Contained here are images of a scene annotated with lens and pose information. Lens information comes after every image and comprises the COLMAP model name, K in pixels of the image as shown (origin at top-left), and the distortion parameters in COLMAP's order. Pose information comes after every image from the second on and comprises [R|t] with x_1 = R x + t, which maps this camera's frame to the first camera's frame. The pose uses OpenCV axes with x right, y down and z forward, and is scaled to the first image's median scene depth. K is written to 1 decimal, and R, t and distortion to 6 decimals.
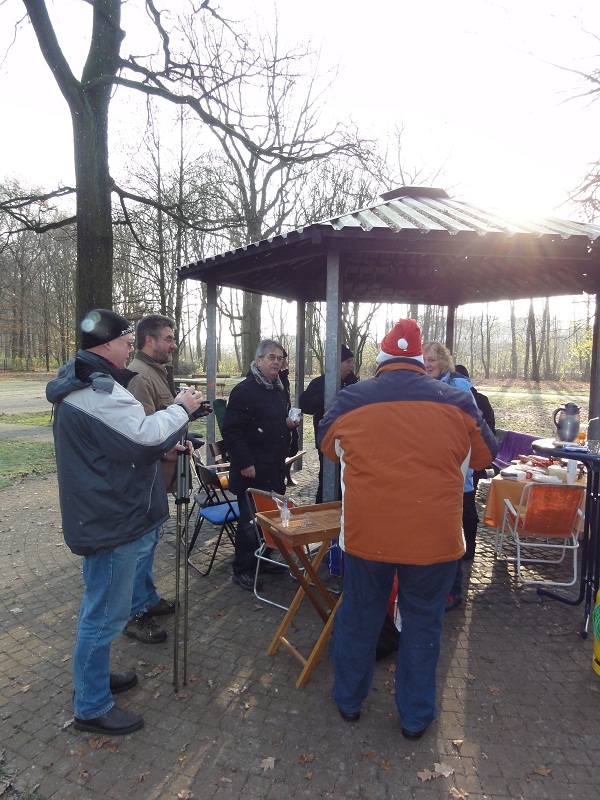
lens RADIAL K [[562.3, 0, 300.0], [0, 562.3, 400.0], [0, 0, 1]] dist [-0.000287, -0.002940]
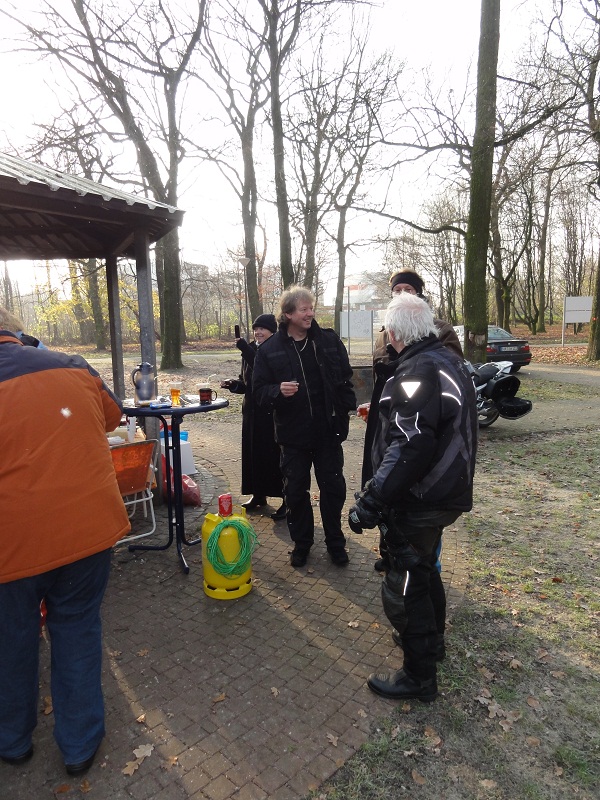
lens RADIAL K [[562.3, 0, 300.0], [0, 562.3, 400.0], [0, 0, 1]] dist [-0.000287, -0.002940]
pose [[0.630205, -0.136261, 0.764379, -0.143030], [0.090156, 0.990663, 0.102268, -0.007529], [-0.771177, 0.004463, 0.636605, 0.111572]]
